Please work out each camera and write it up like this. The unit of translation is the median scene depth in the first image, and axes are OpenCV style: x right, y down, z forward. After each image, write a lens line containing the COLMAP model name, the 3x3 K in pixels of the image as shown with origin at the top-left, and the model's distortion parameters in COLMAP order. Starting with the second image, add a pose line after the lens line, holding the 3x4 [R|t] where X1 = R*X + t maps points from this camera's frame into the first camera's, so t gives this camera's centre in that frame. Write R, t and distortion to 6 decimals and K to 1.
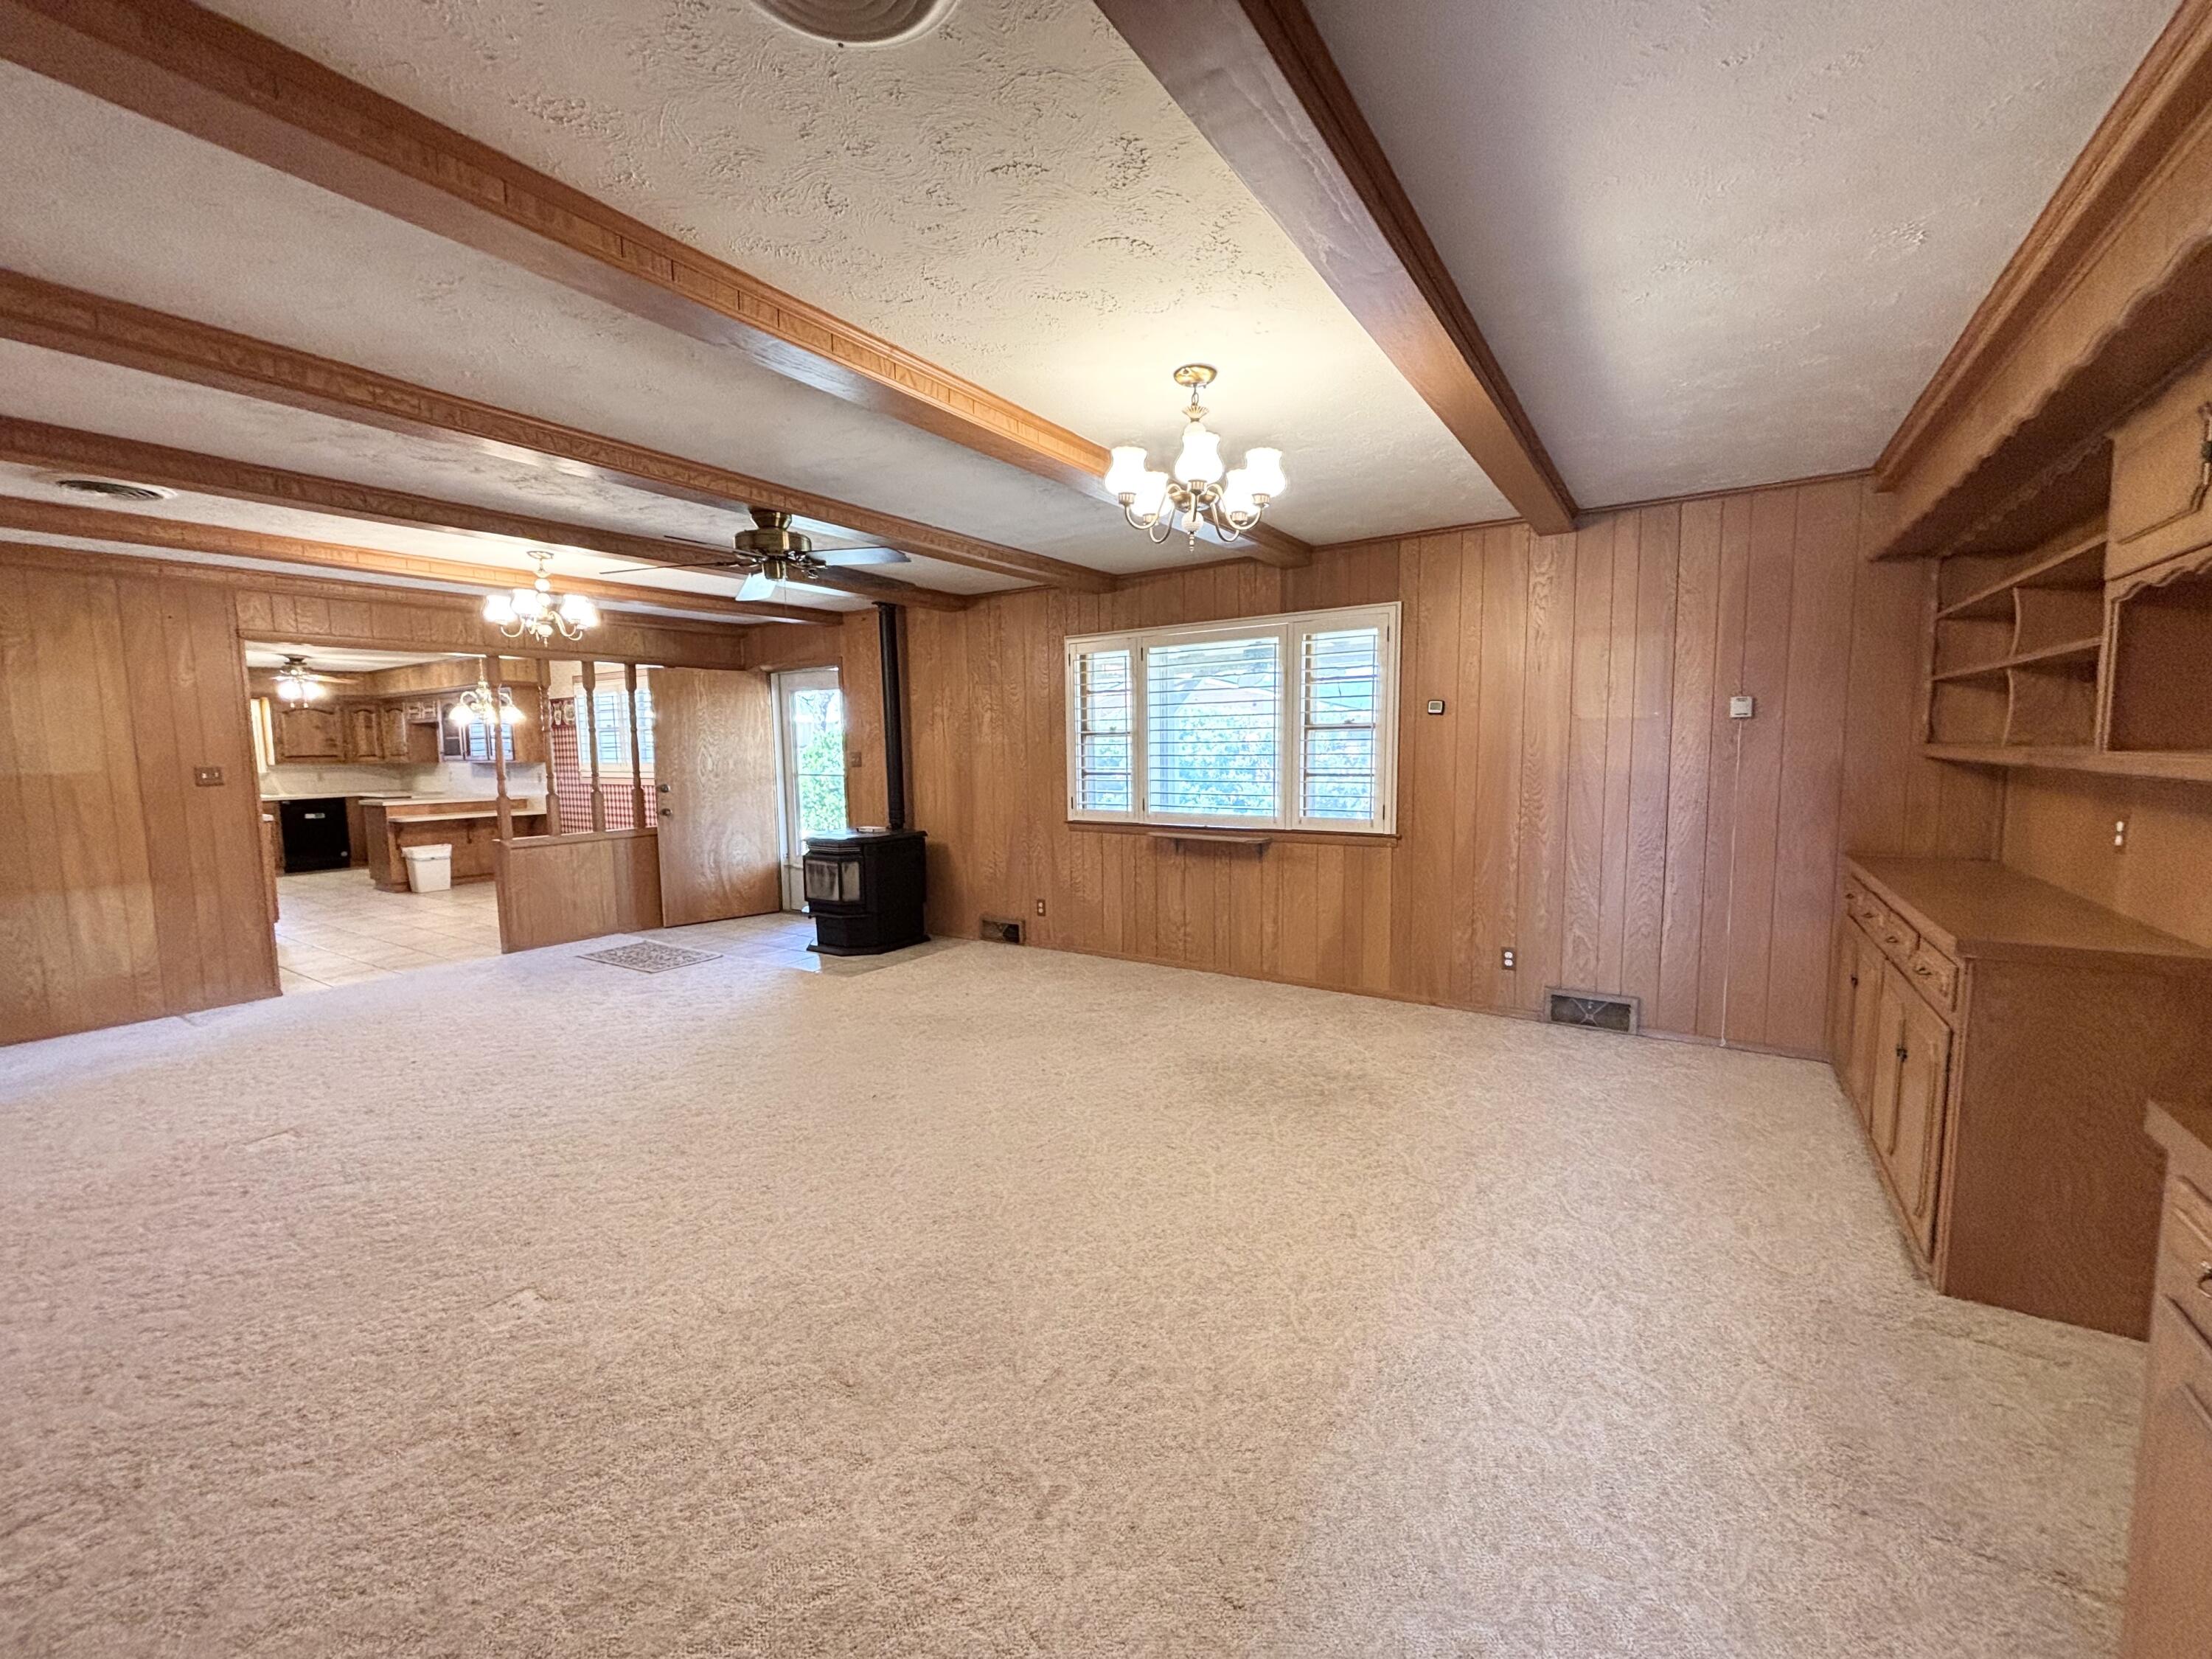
lens RADIAL K [[887.9, 0, 1108.4], [0, 887.9, 831.0], [0, 0, 1]] dist [0.000328, -0.001668]
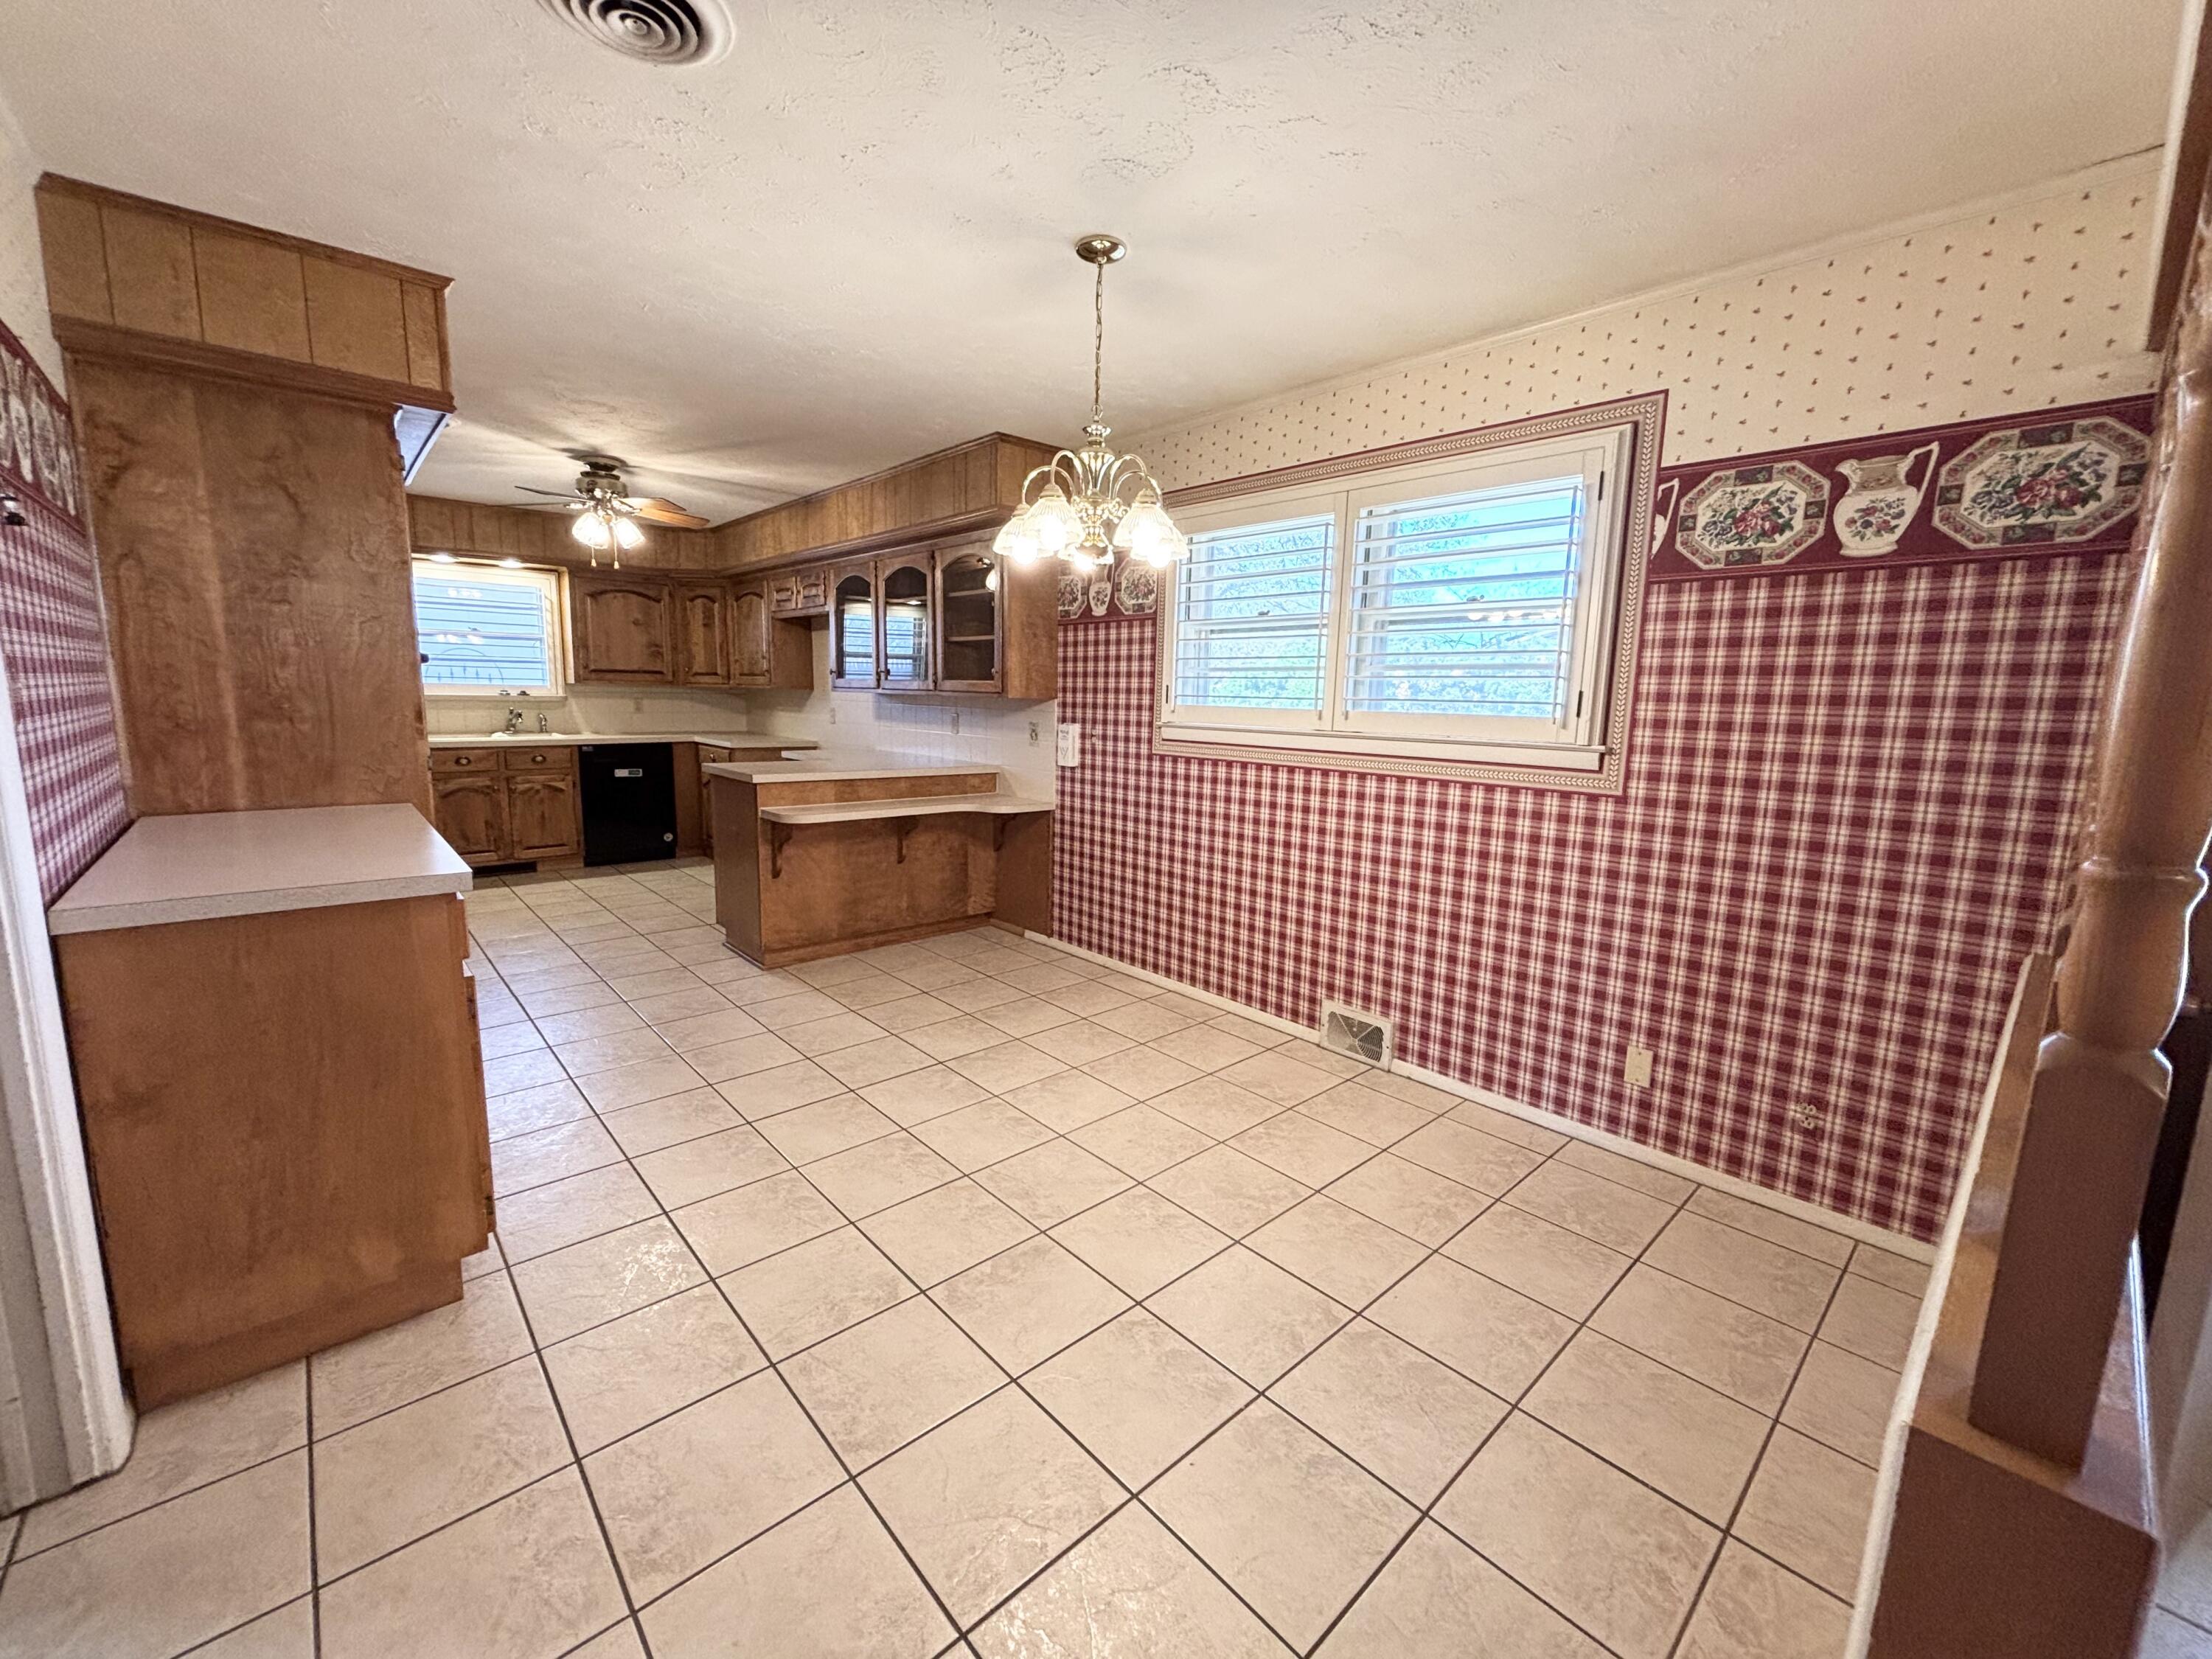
lens RADIAL K [[887.9, 0, 1109.0], [0, 887.9, 829.9], [0, 0, 1]] dist [0.000328, -0.001668]
pose [[0.969575, 0.075922, -0.232723, -0.438972], [-0.062418, 0.995940, 0.064864, -0.037257], [0.236703, -0.048364, 0.970378, 0.495112]]
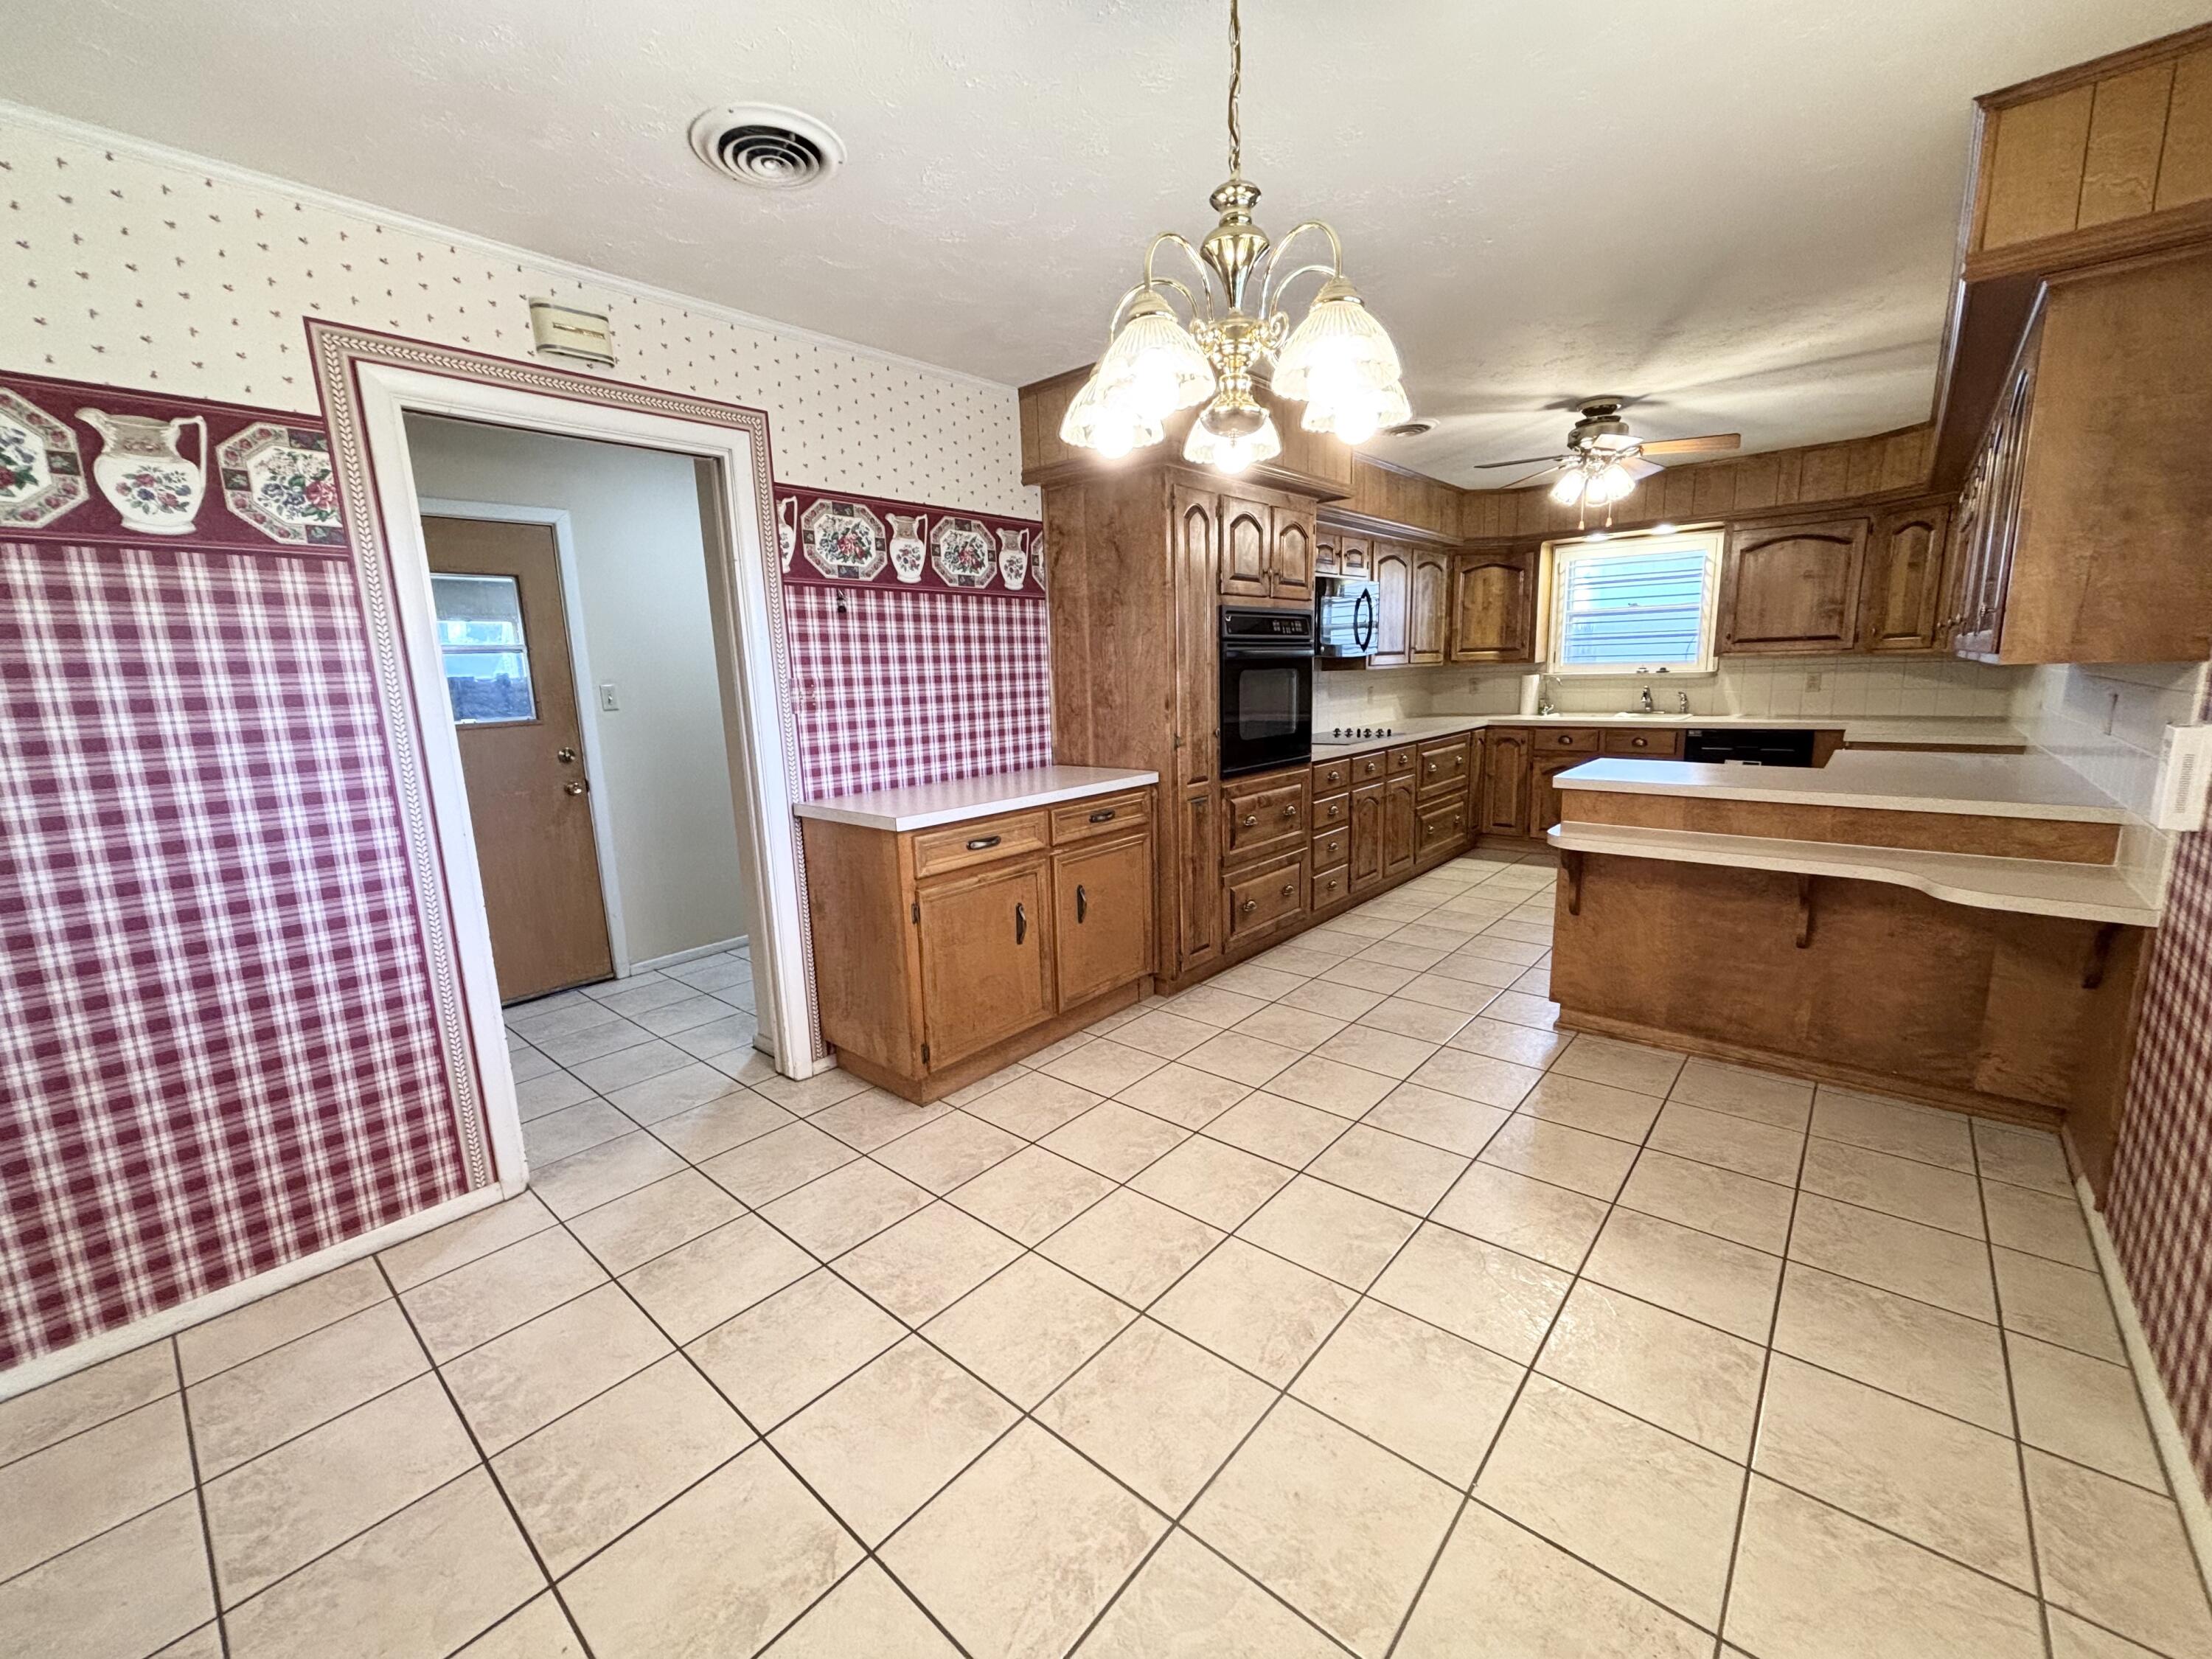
lens RADIAL K [[887.9, 0, 1106.9], [0, 887.9, 830.3], [0, 0, 1]] dist [0.000328, -0.001668]
pose [[-0.130865, 0.196575, -0.971716, -0.368493], [-0.059733, 0.976801, 0.205648, -0.060355], [0.989599, 0.084956, -0.116088, 0.708440]]
